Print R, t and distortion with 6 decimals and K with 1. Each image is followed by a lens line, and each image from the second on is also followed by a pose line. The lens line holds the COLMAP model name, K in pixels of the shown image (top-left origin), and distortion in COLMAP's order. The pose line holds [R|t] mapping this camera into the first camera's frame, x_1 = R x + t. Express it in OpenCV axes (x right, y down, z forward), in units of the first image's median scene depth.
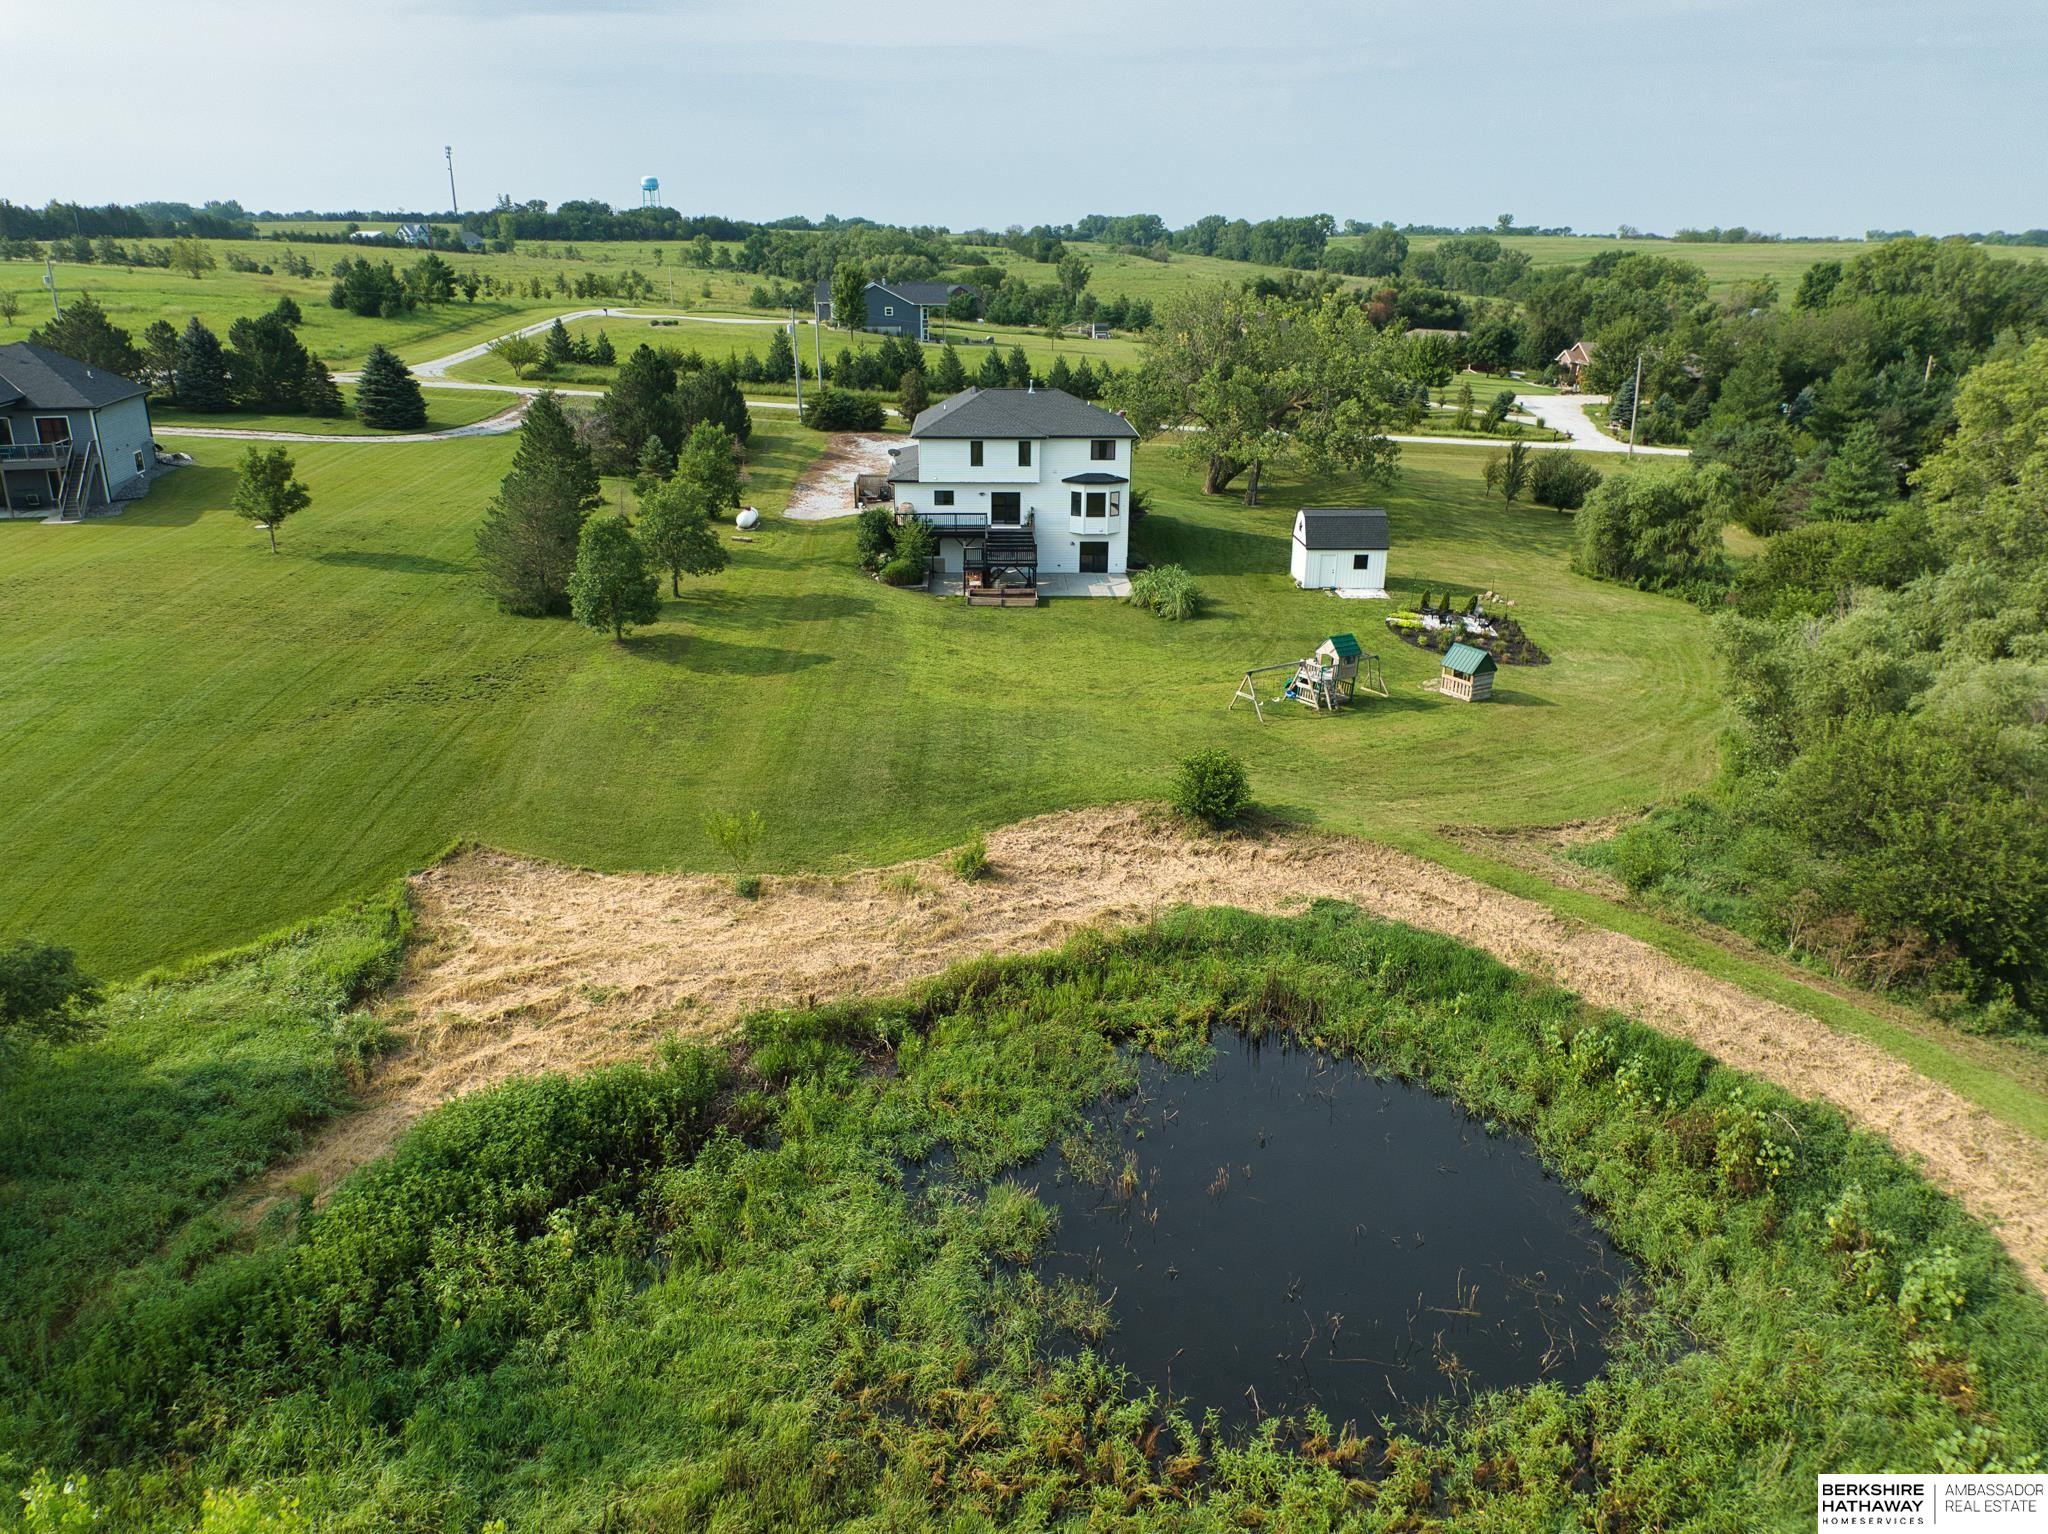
lens RADIAL K [[1445.5, 0, 1021.7], [0, 1445.5, 756.8], [0, 0, 1]] dist [0.023683, -0.042261]
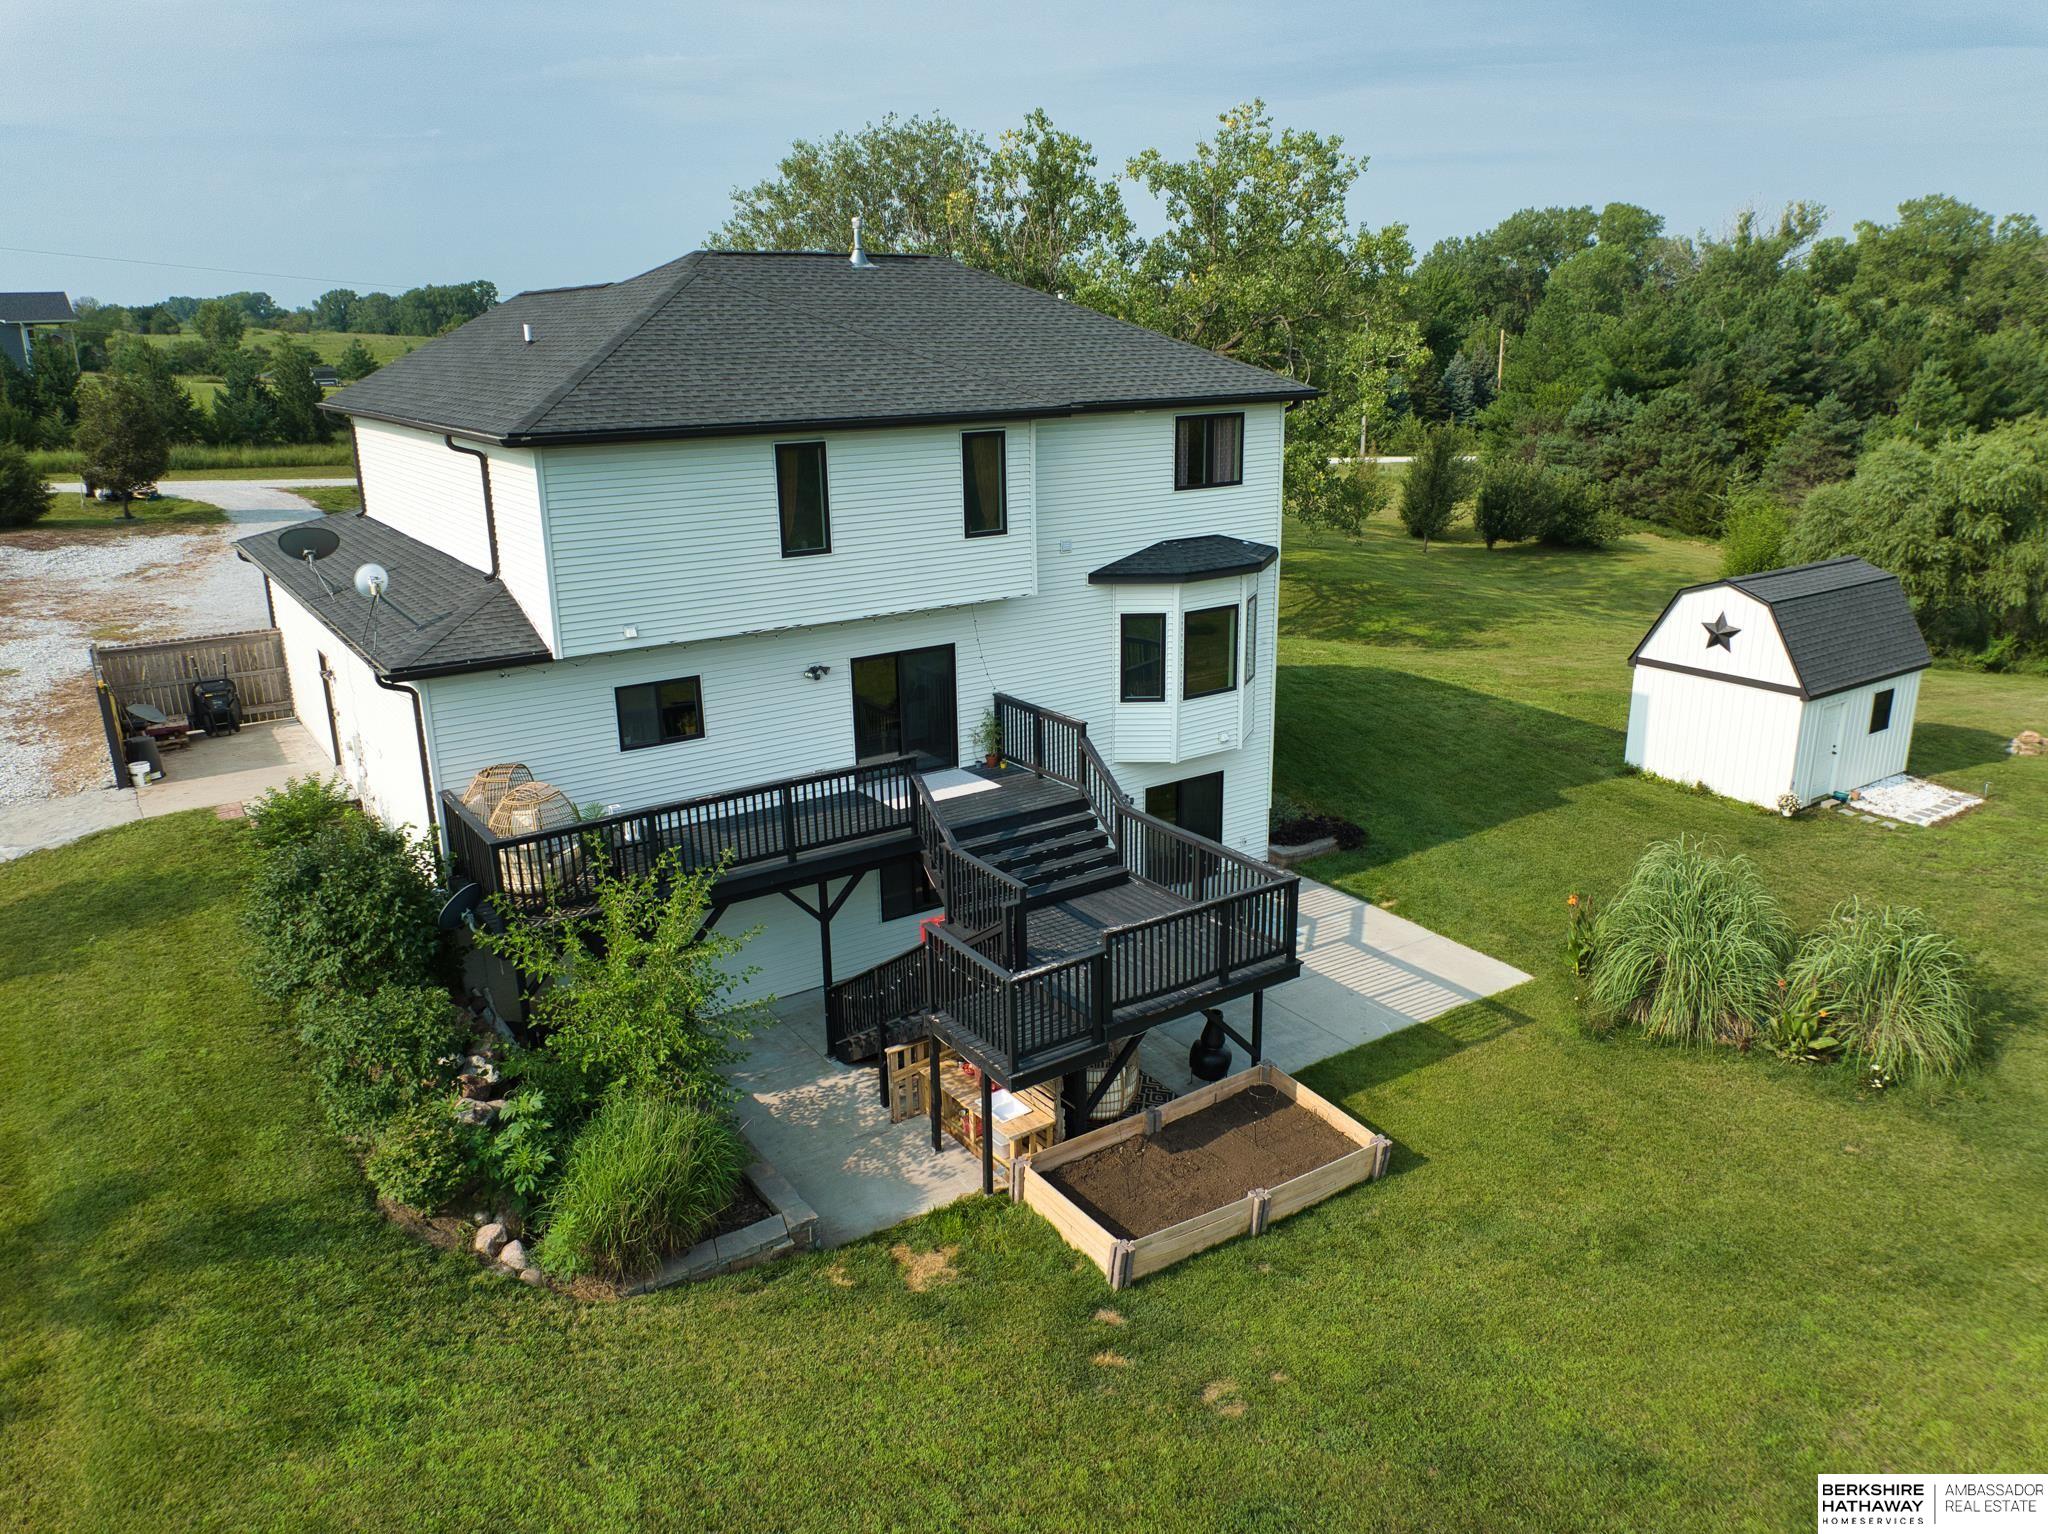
lens RADIAL K [[1445.5, 0, 1021.7], [0, 1445.5, 756.8], [0, 0, 1]] dist [0.023683, -0.042261]
pose [[0.845815, -0.171258, 0.505240, -0.110421], [0.198663, 0.980068, -0.000371, -0.148751], [-0.495106, 0.100687, 0.862979, 0.720813]]
